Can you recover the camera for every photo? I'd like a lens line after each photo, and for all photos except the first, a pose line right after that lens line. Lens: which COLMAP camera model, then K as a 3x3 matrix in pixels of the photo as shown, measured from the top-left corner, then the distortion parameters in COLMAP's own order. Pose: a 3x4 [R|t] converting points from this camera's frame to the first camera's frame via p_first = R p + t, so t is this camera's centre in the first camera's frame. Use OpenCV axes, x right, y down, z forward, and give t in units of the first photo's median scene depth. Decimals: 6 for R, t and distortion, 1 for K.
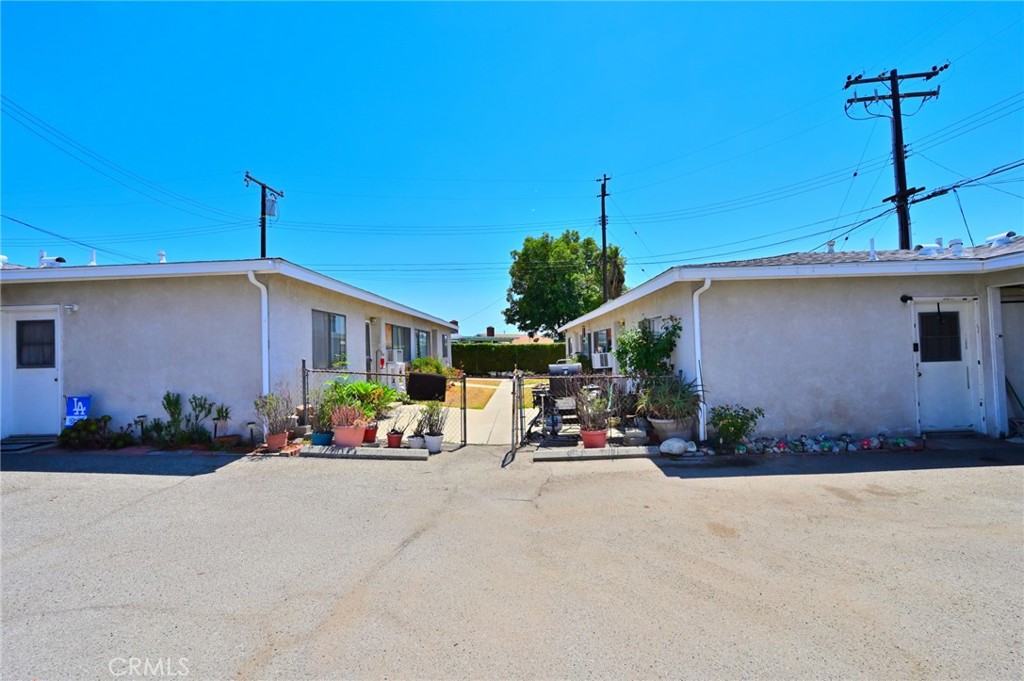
lens RADIAL K [[400.6, 0, 512.1], [0, 400.6, 334.5], [0, 0, 1]] dist [-0.004639, 0.000818]
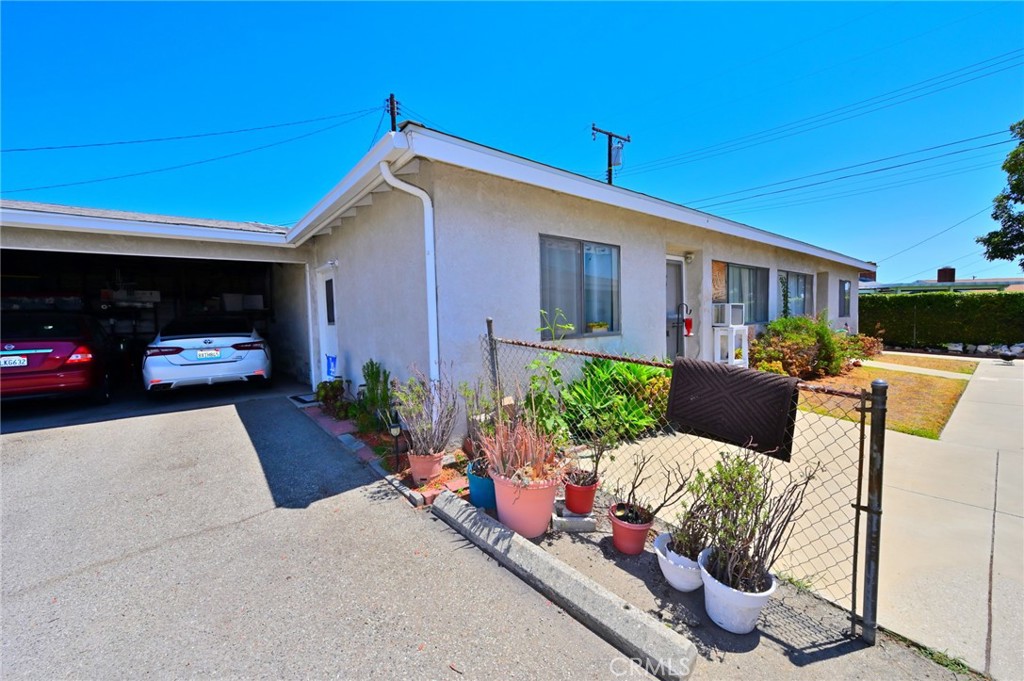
lens RADIAL K [[400.6, 0, 513.5], [0, 400.6, 343.3], [0, 0, 1]] dist [-0.004639, 0.000818]
pose [[0.645555, 0.055304, -0.761709, -0.020323], [0.039616, 0.993607, 0.105715, 0.009806], [0.762685, -0.098420, 0.639237, 0.173207]]
